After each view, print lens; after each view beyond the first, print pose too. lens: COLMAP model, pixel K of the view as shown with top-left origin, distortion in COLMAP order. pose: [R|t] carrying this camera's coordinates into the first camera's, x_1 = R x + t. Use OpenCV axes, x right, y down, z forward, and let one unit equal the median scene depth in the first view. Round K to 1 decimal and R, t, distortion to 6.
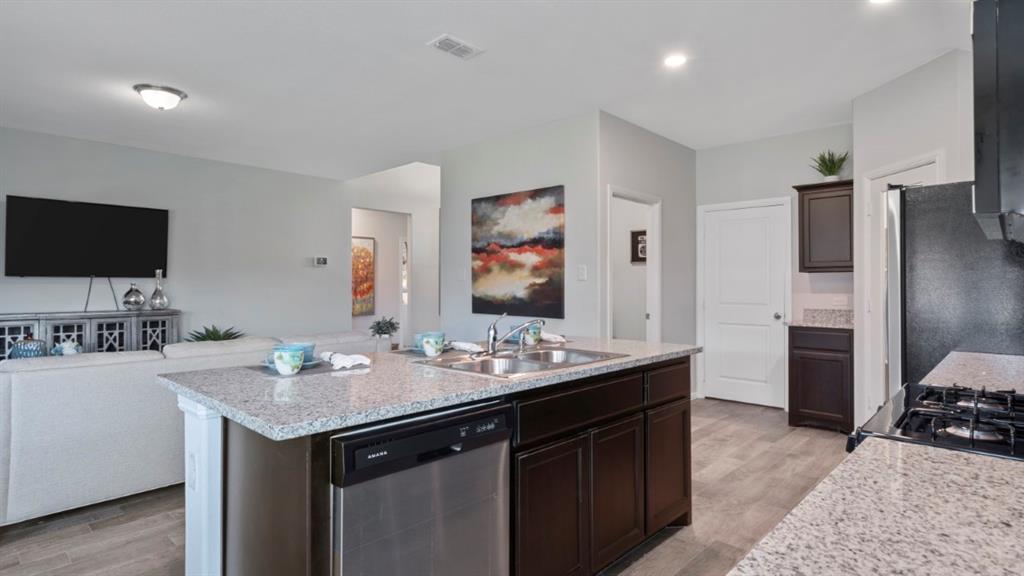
lens RADIAL K [[530.7, 0, 509.9], [0, 530.7, 281.0], [0, 0, 1]] dist [0.000900, 0.000675]
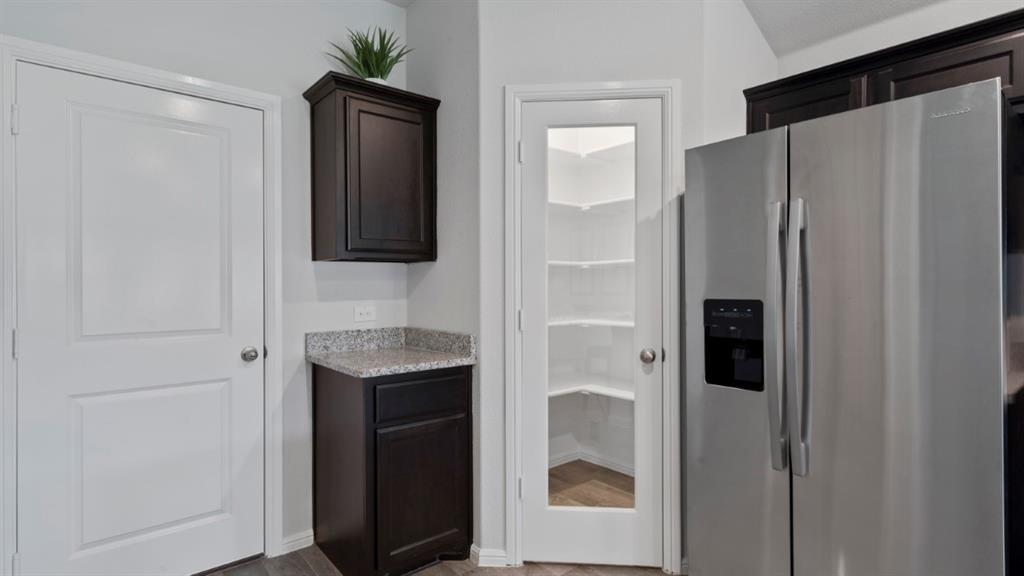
lens RADIAL K [[508.8, 0, 512.0], [0, 508.8, 288.0], [0, 0, 1]] dist [0.002178, 0.000277]
pose [[0.107477, -0.005712, 0.994191, 0.105876], [-0.004774, 0.999969, 0.006261, 0.006631], [-0.994196, -0.005419, 0.107446, 0.770287]]
